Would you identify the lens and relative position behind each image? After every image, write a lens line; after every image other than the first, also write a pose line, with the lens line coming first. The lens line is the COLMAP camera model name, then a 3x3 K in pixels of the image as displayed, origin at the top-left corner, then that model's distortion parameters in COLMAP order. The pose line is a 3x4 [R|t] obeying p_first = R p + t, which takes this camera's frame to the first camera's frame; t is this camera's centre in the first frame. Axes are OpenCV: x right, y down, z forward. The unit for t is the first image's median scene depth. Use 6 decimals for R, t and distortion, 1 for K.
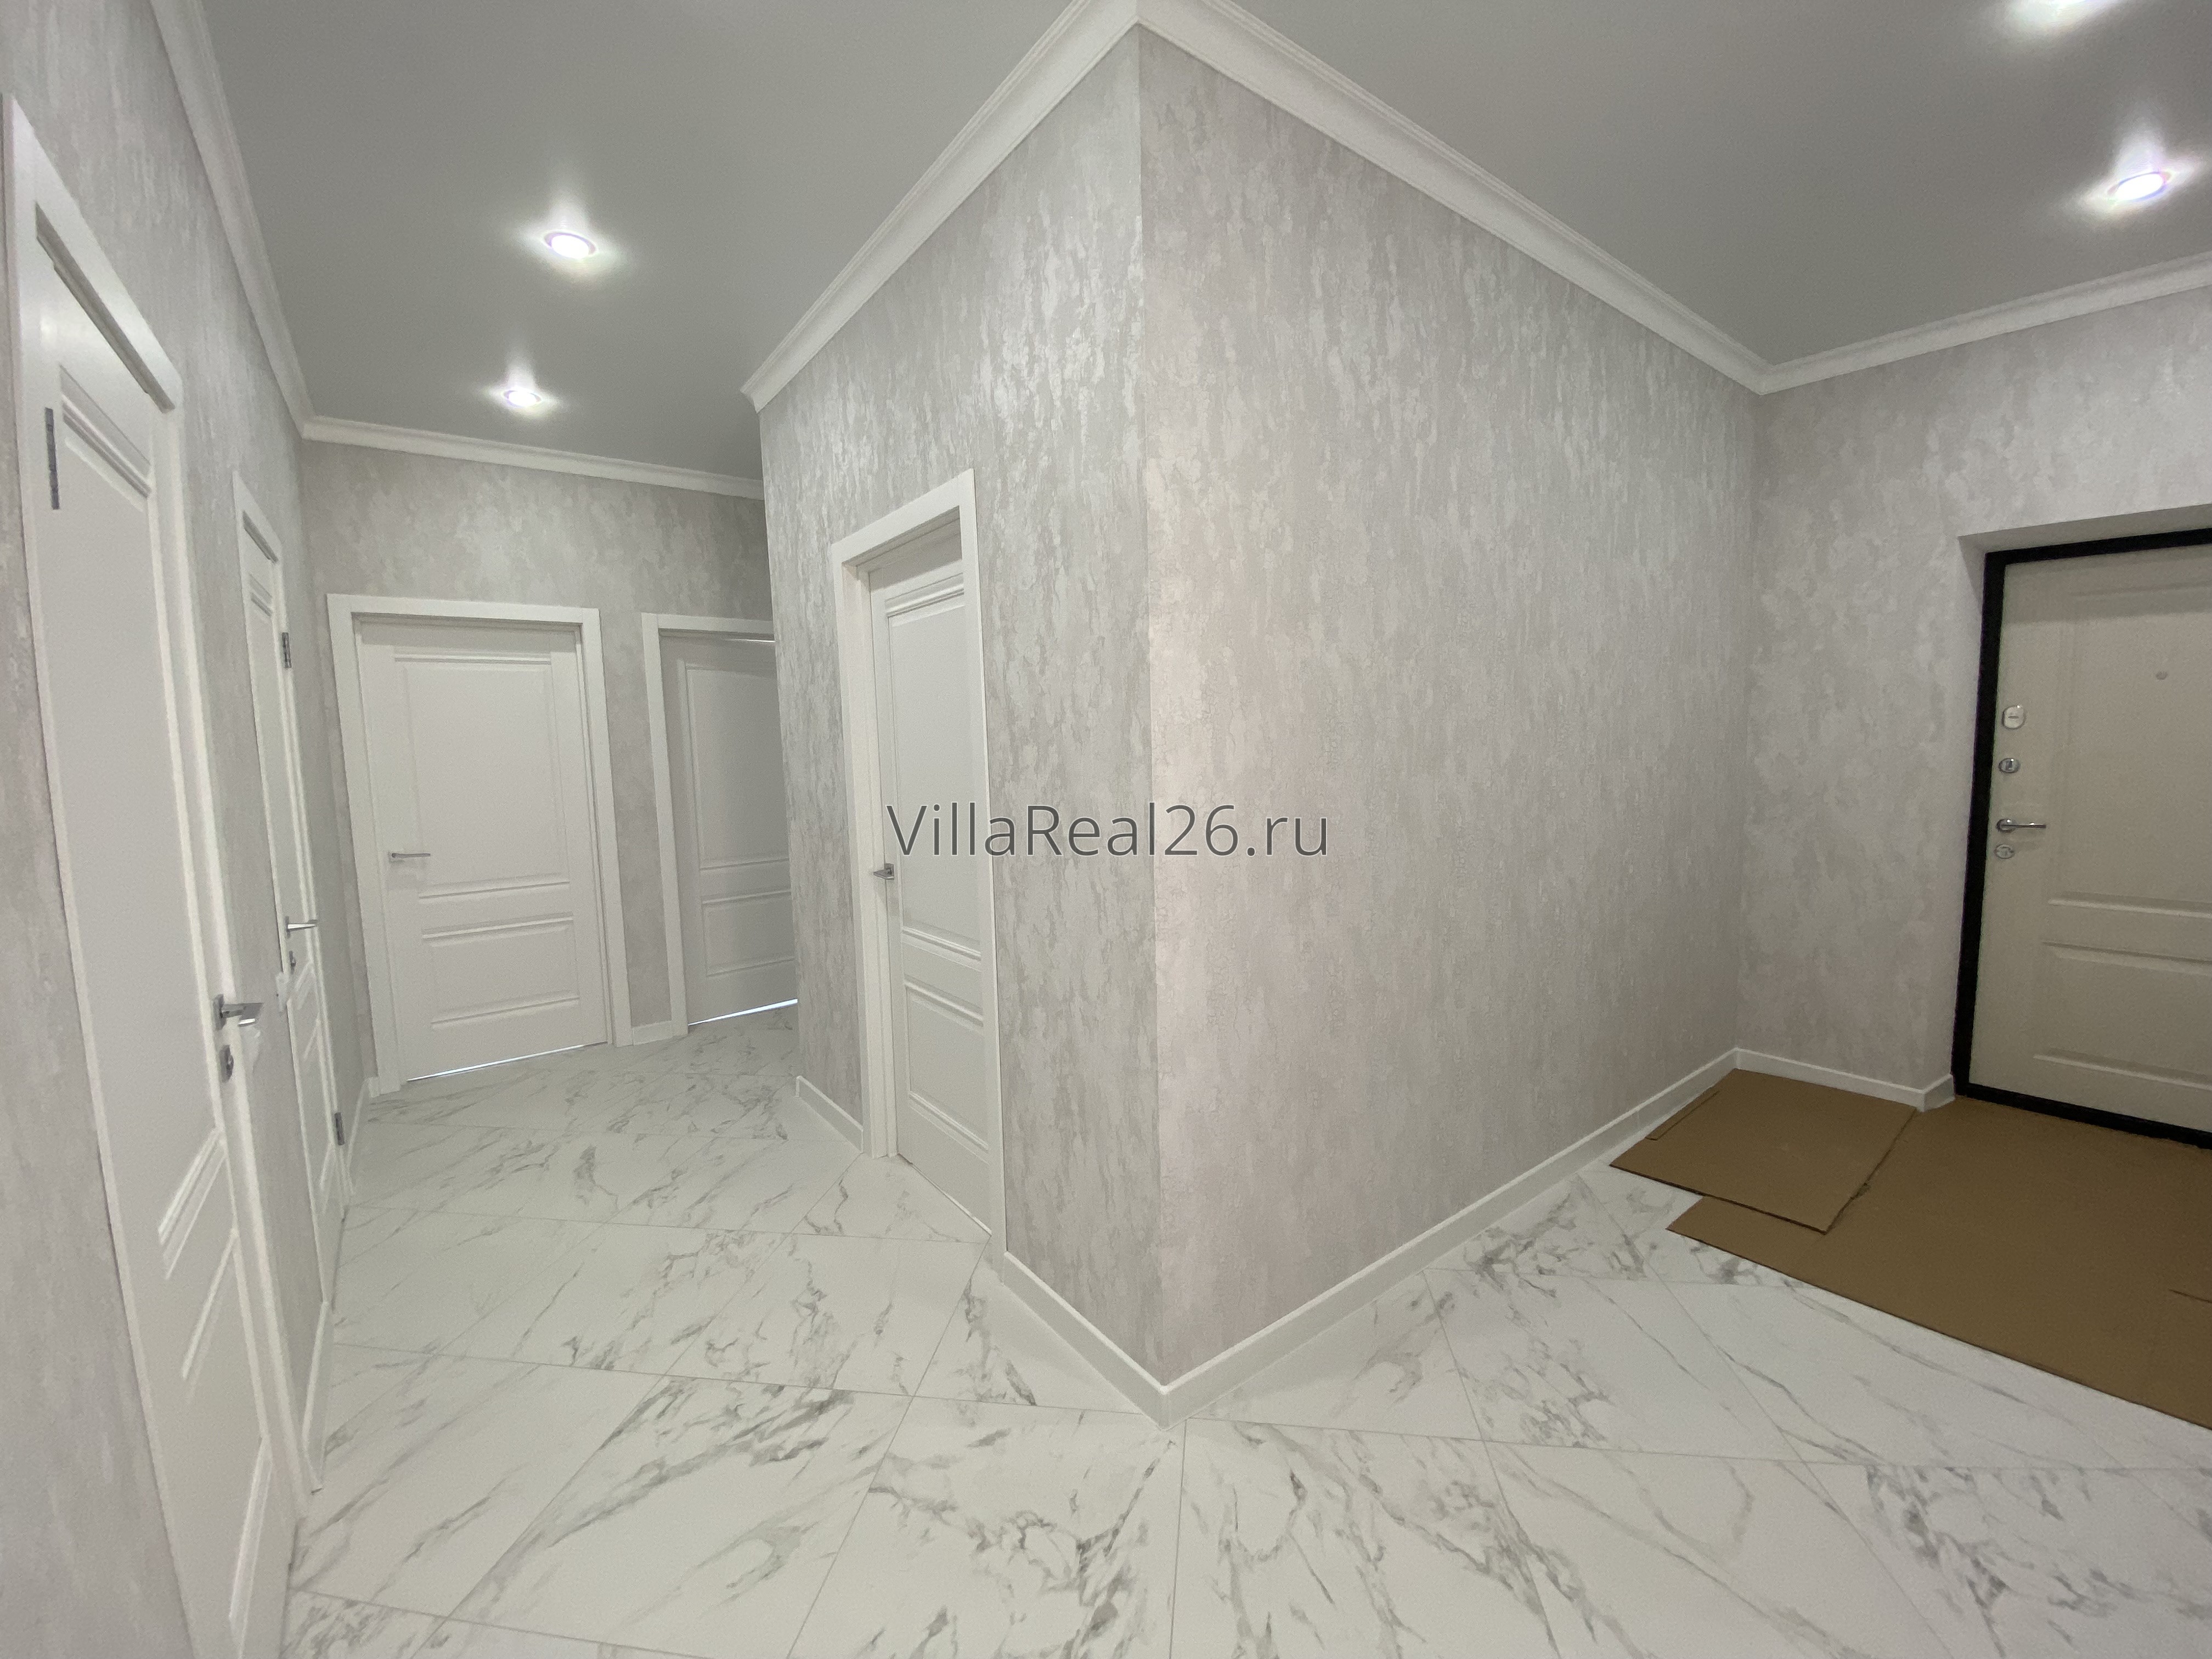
lens RADIAL K [[906.9, 0, 1098.6], [0, 906.9, 831.8], [0, 0, 1]] dist [0.009389, -0.004397]
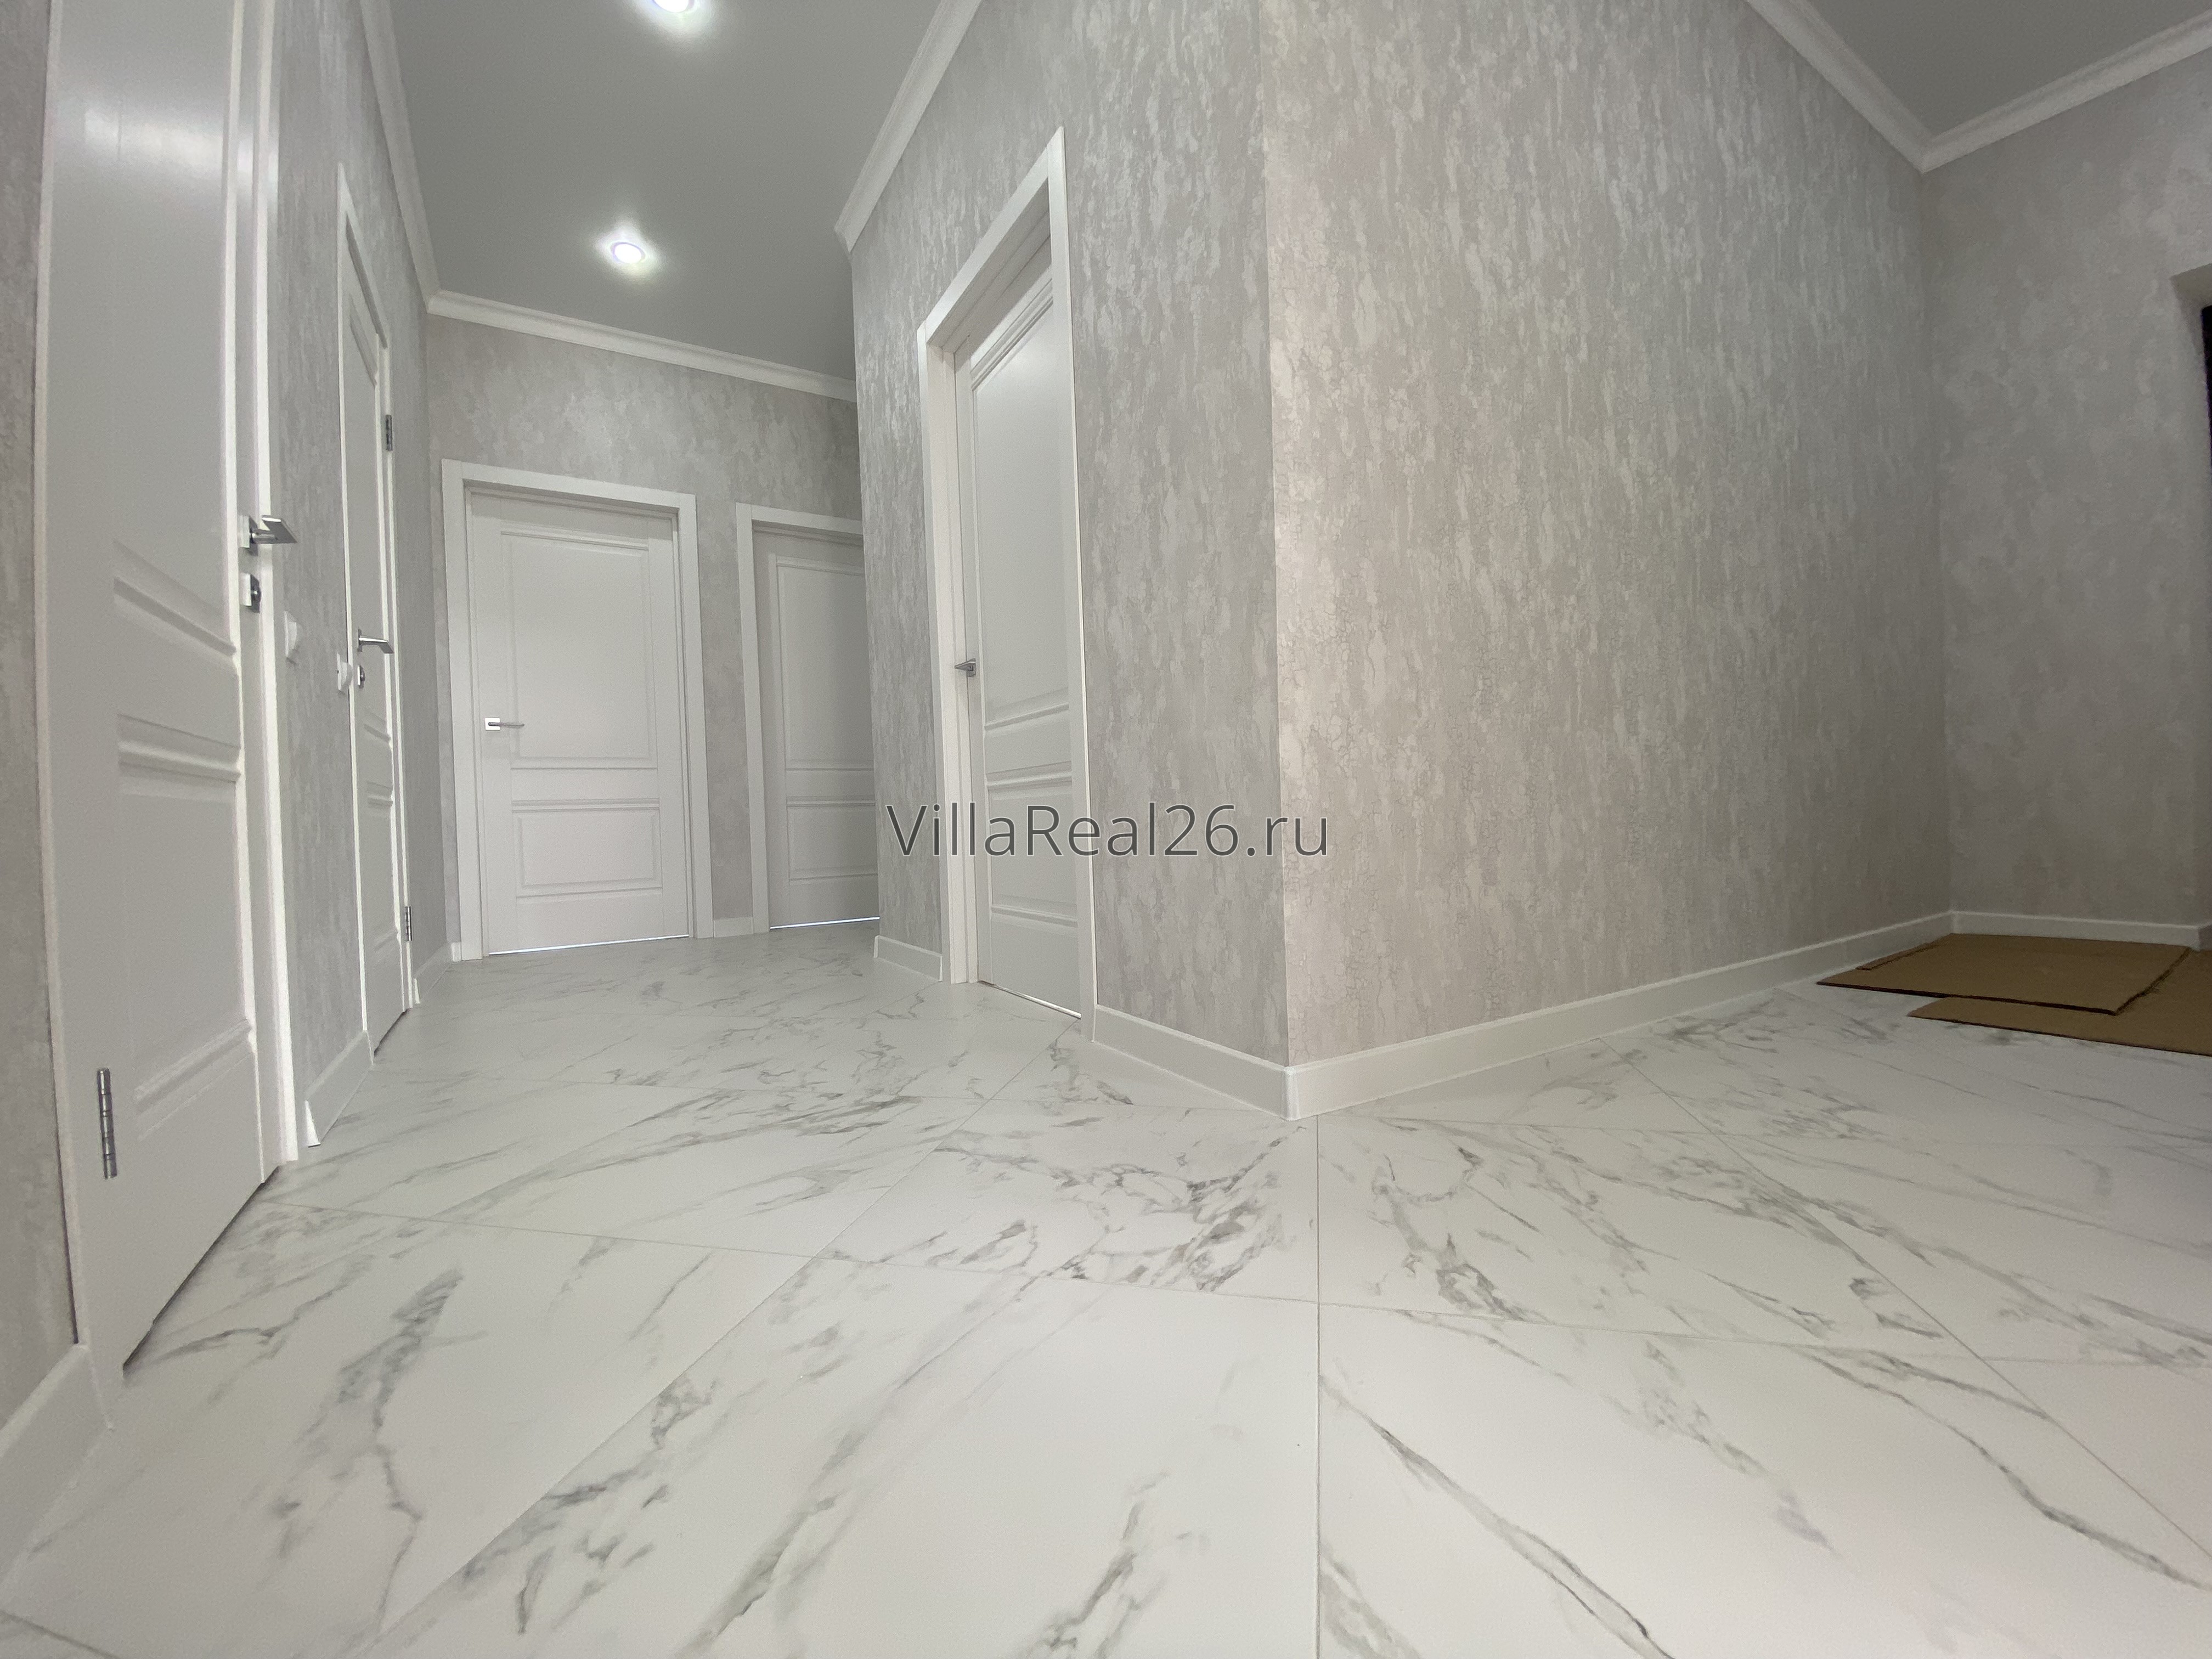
lens RADIAL K [[906.9, 0, 1099.8], [0, 906.9, 816.8], [0, 0, 1]] dist [0.009389, -0.004397]
pose [[0.995553, -0.008947, -0.093772, -0.016061], [0.000763, 0.996212, -0.086950, 0.363532], [0.094195, 0.086492, 0.991790, 0.124930]]
